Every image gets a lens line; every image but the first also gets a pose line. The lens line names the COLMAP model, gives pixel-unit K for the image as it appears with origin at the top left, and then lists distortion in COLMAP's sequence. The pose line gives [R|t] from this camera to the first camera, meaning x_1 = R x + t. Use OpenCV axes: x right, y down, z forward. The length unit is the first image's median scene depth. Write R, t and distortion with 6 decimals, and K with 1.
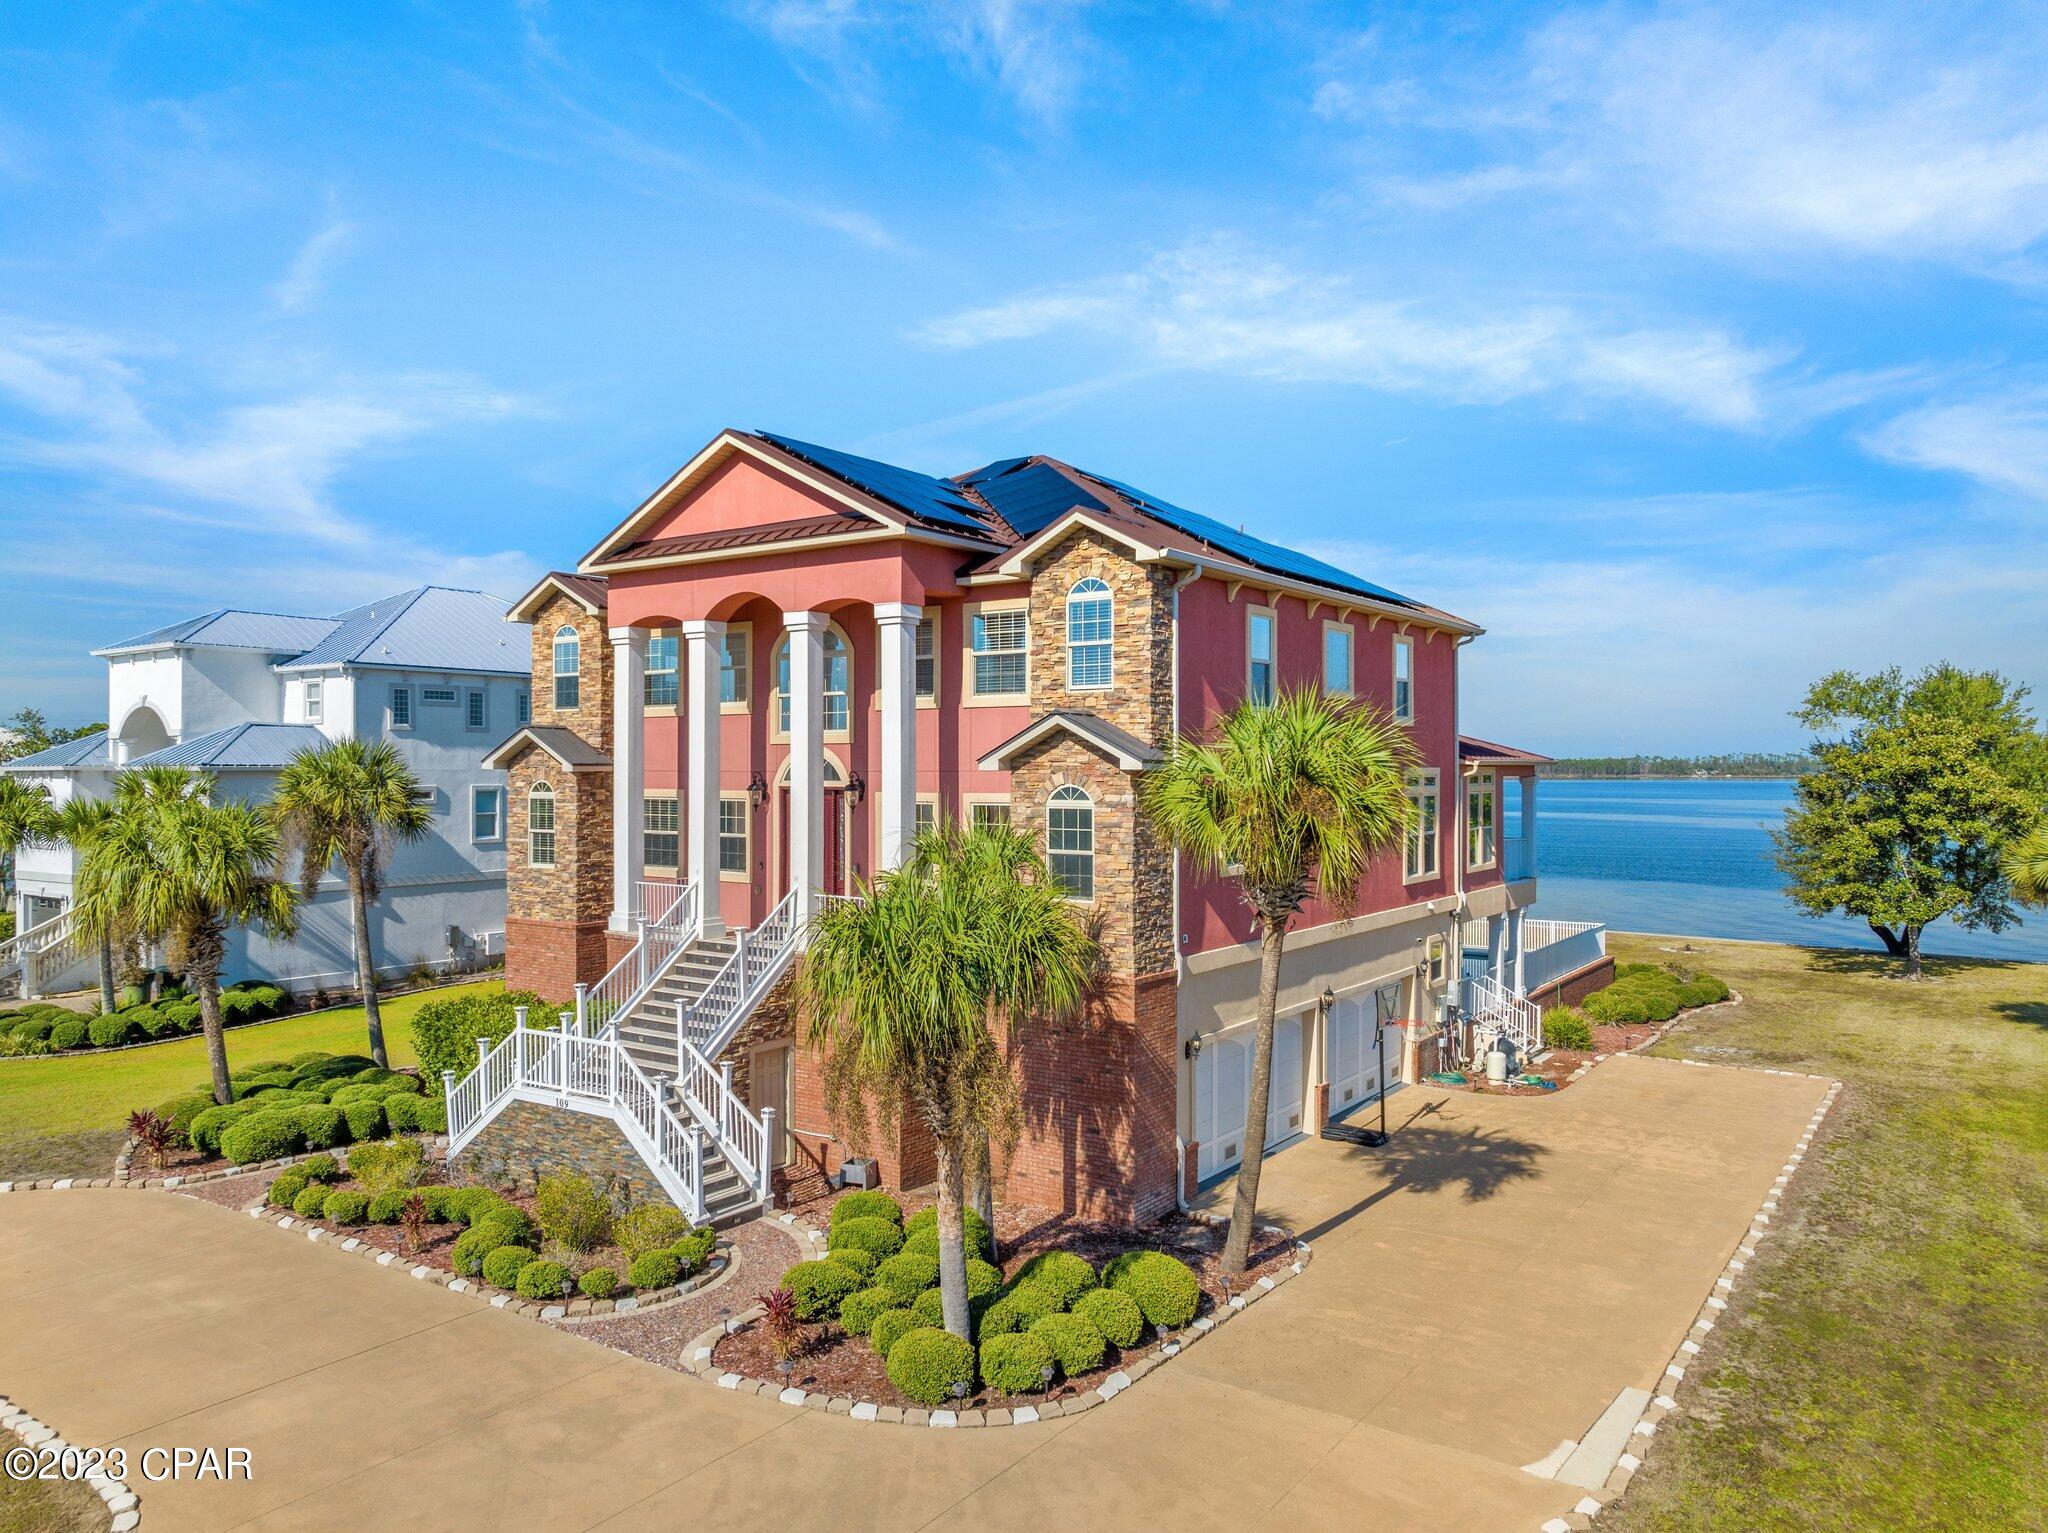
lens RADIAL K [[1451.9, 0, 1018.8], [0, 1451.9, 769.1], [0, 0, 1]] dist [-0.038147, 0.010003]
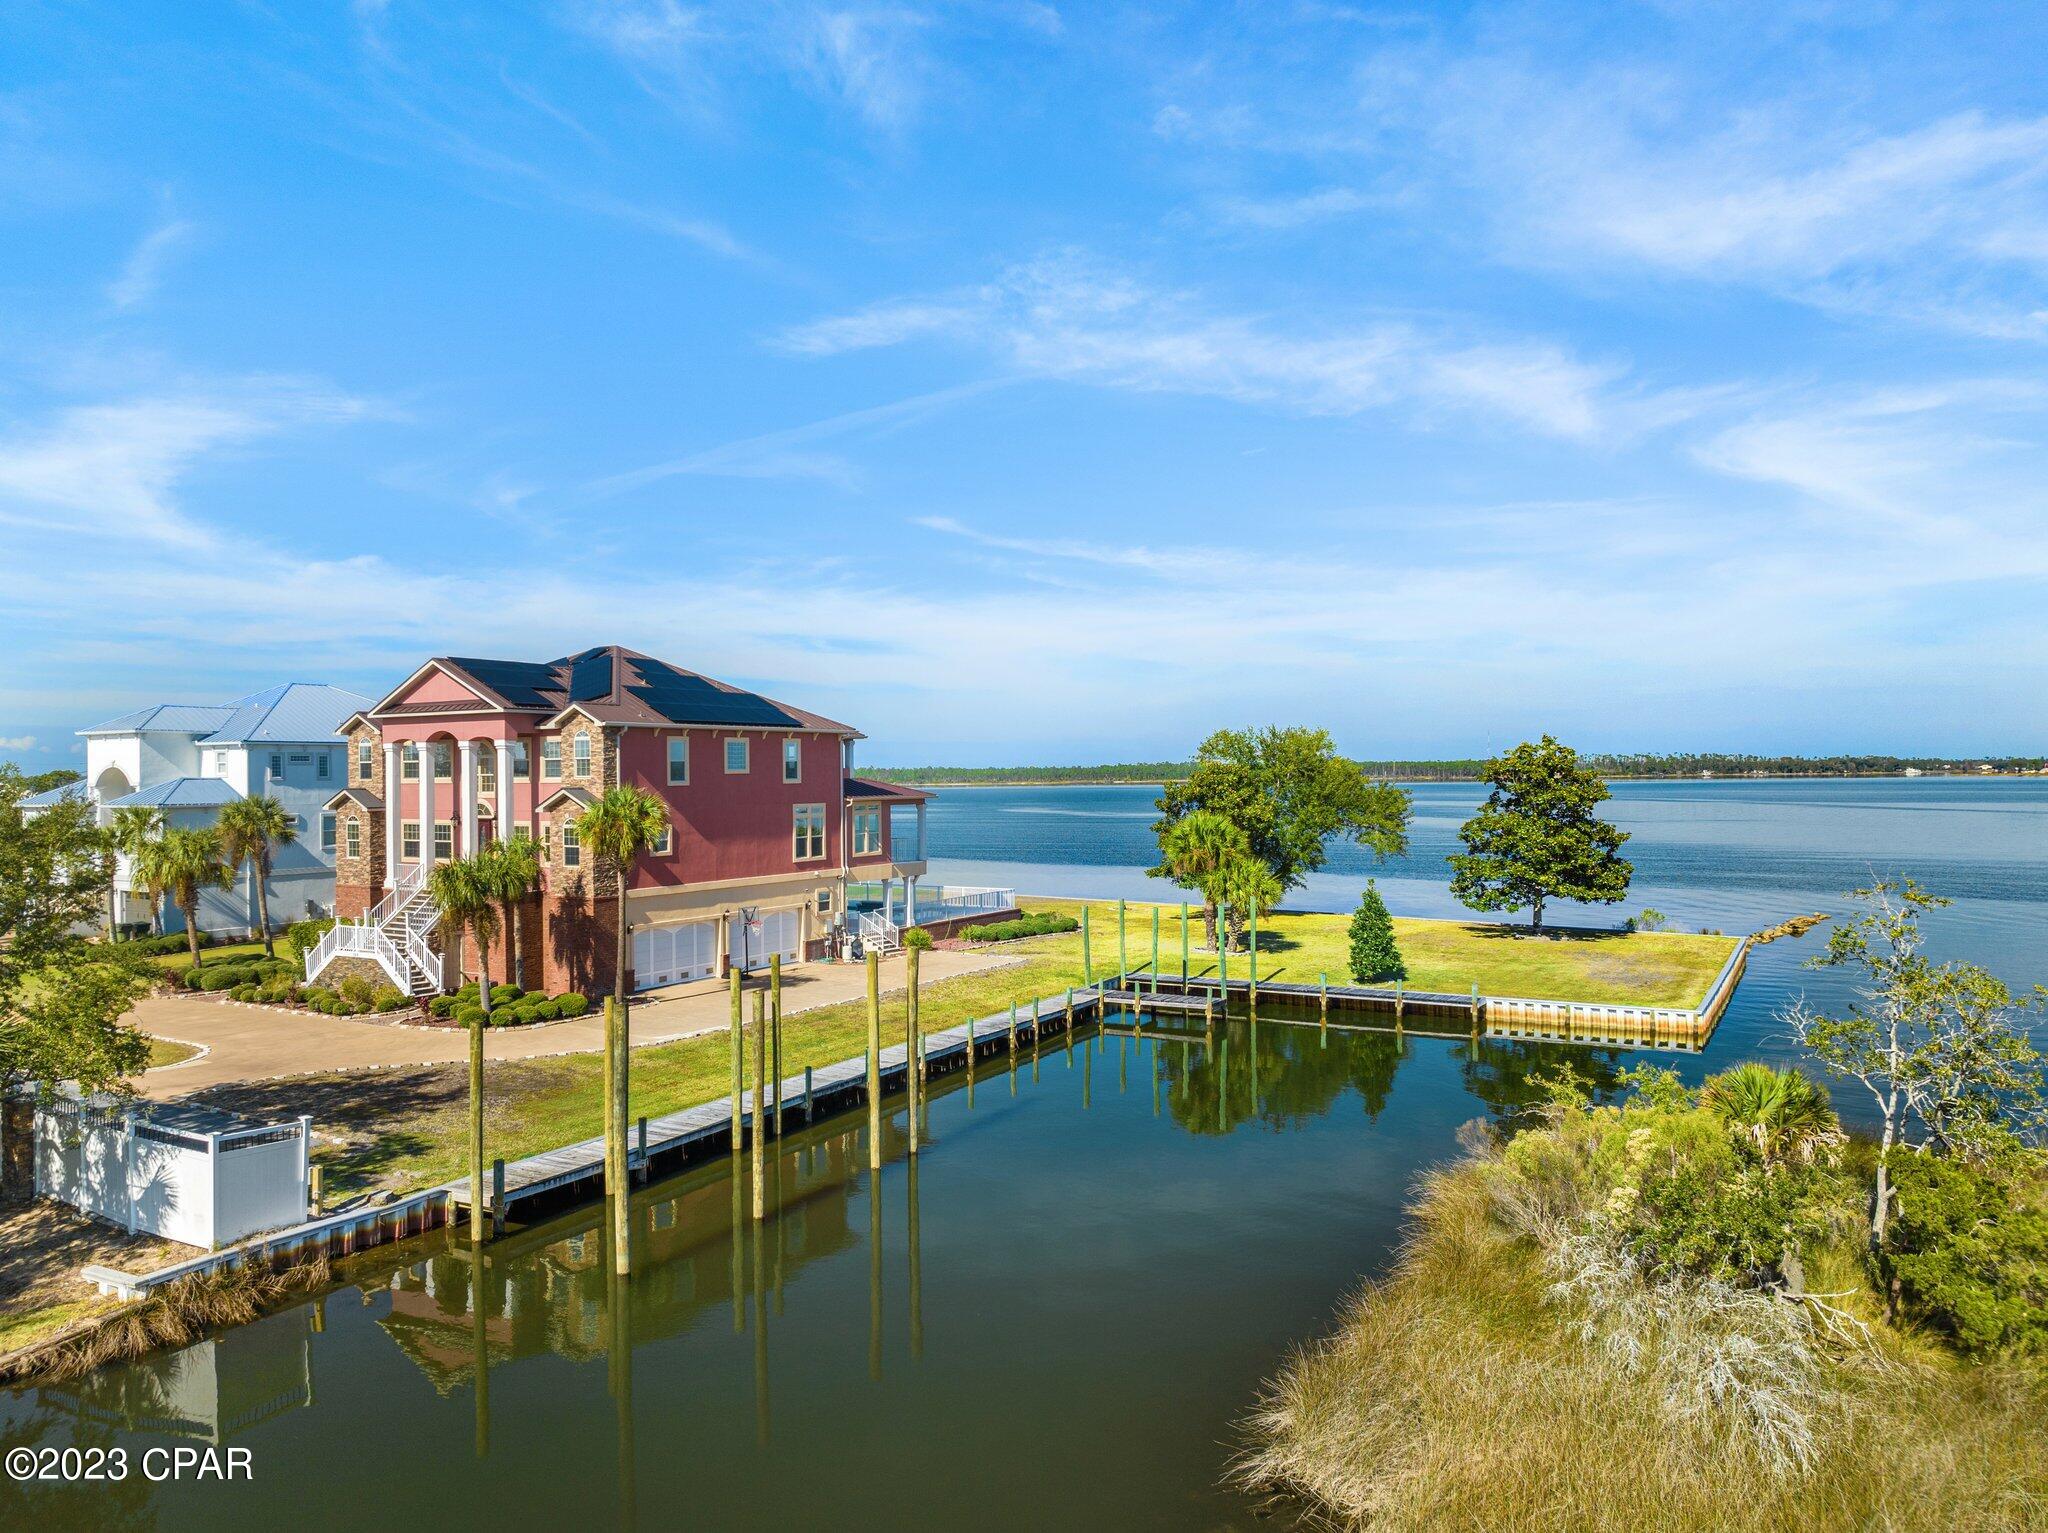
lens RADIAL K [[1468.7, 0, 989.2], [0, 1468.7, 809.5], [0, 0, 1]] dist [0.002146, -0.054506]
pose [[0.998064, -0.009810, 0.061409, 0.435612], [0.008327, 0.999669, 0.024356, -0.043196], [-0.061627, -0.023797, 0.997815, -1.108591]]
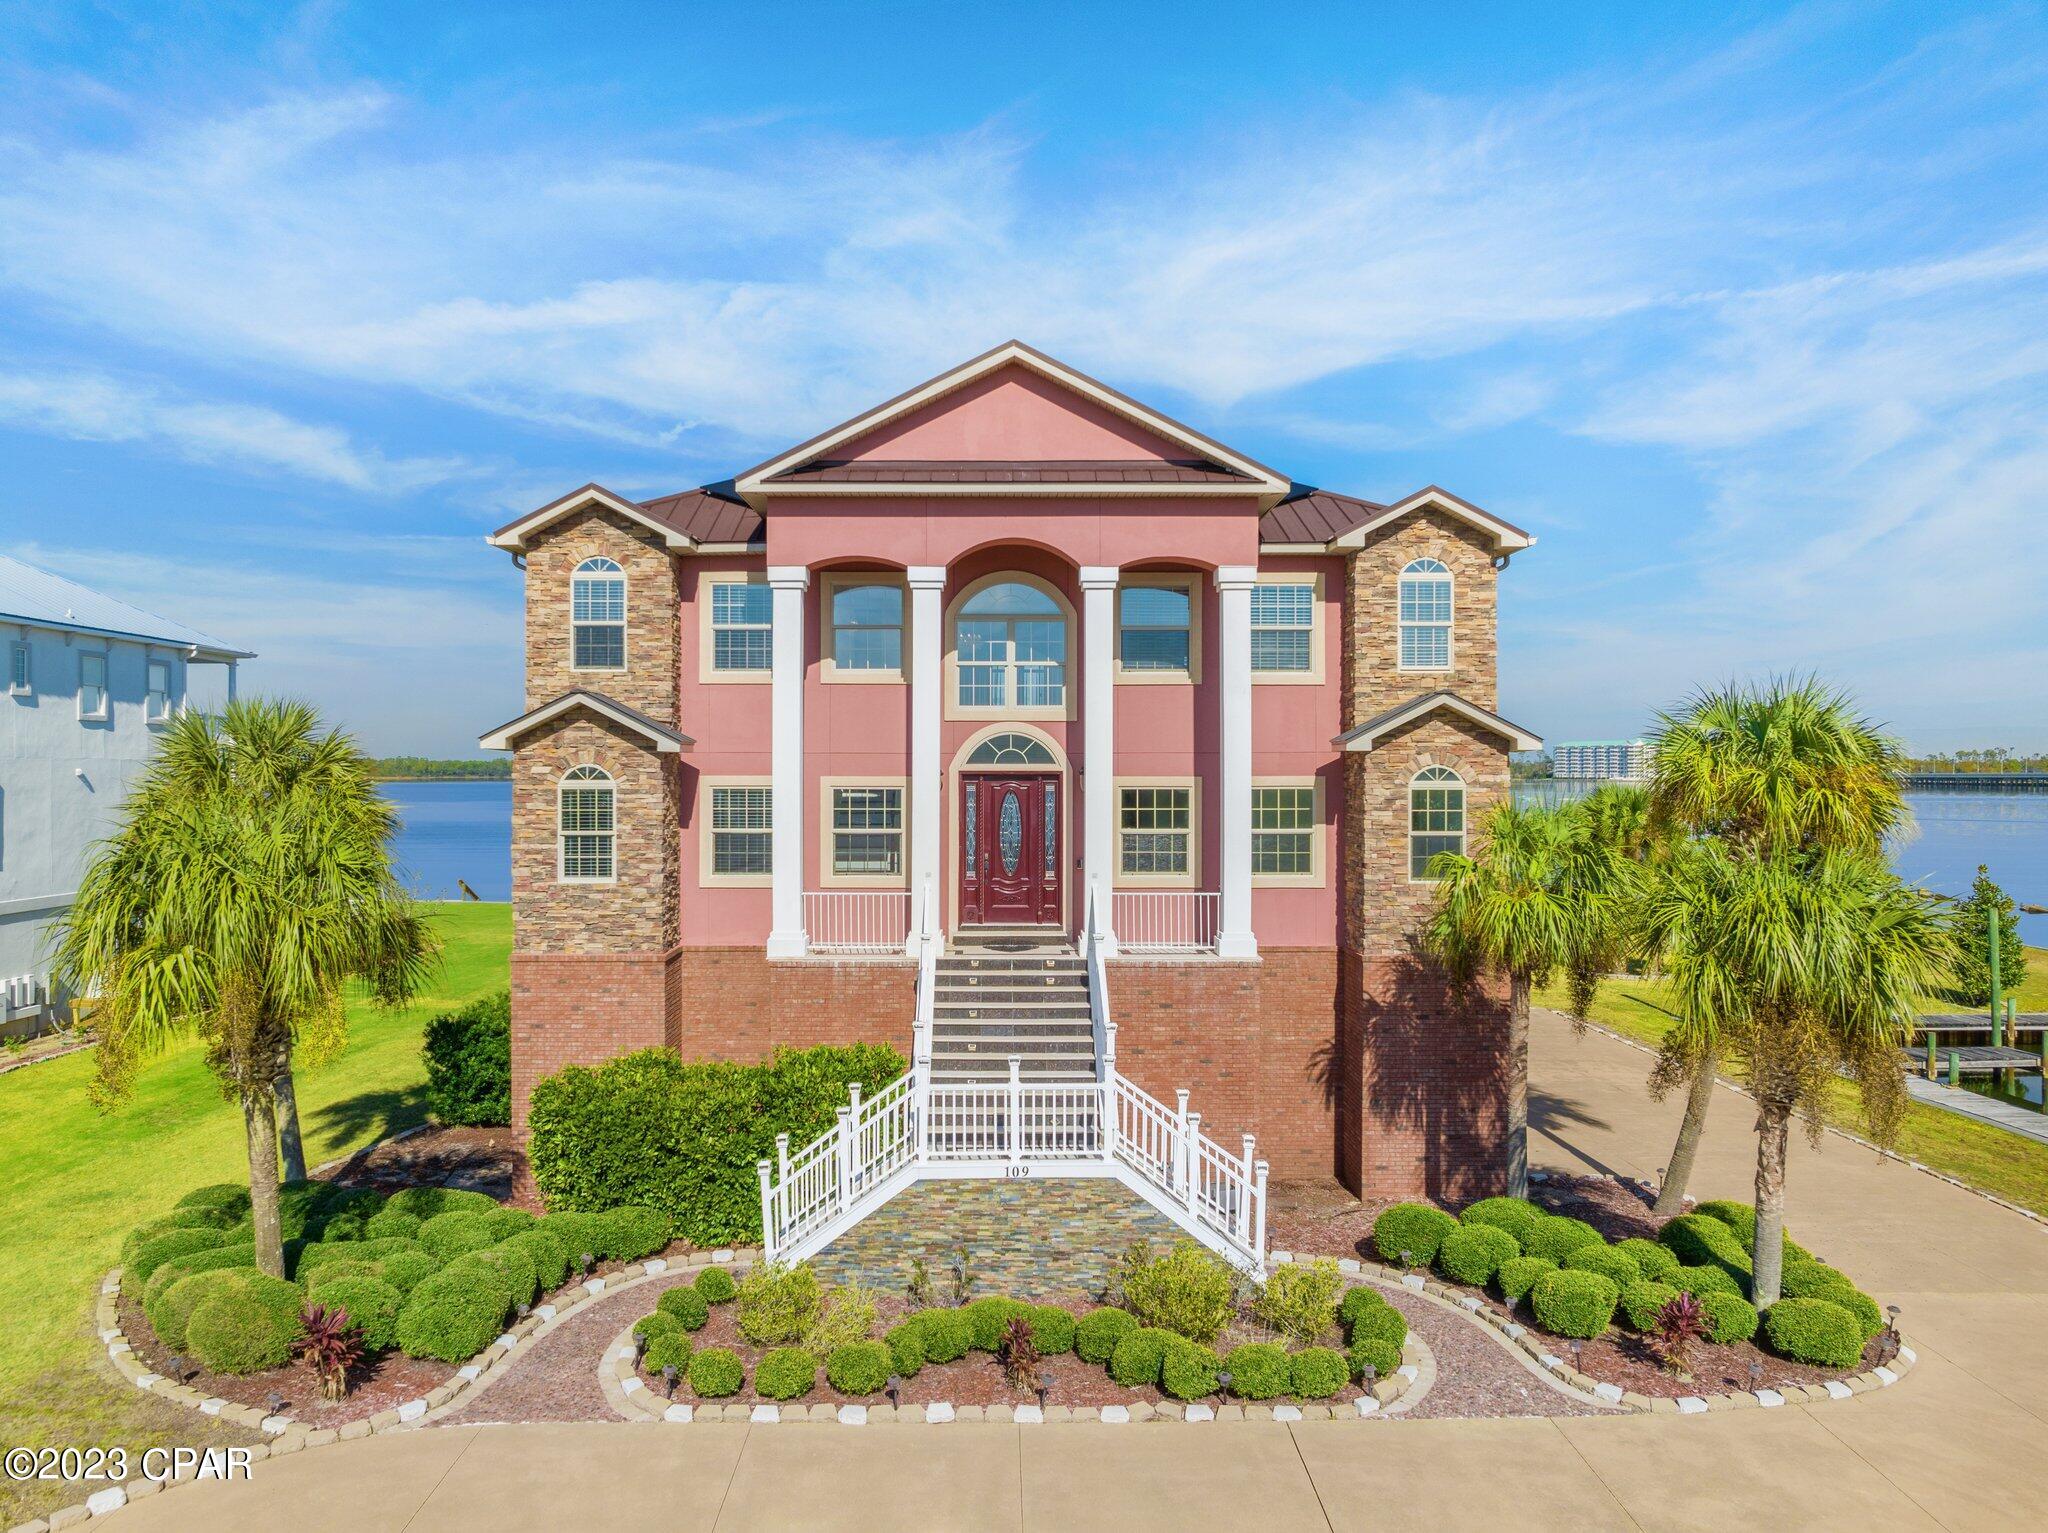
lens RADIAL K [[1448.7, 0, 1018.3], [0, 1448.7, 770.1], [0, 0, 1]] dist [-0.035047, 0.003353]
pose [[0.812382, -0.001067, 0.583125, -0.585326], [-0.000845, 0.999995, 0.003008, 0.008443], [-0.583126, -0.002936, 0.812377, 0.275628]]
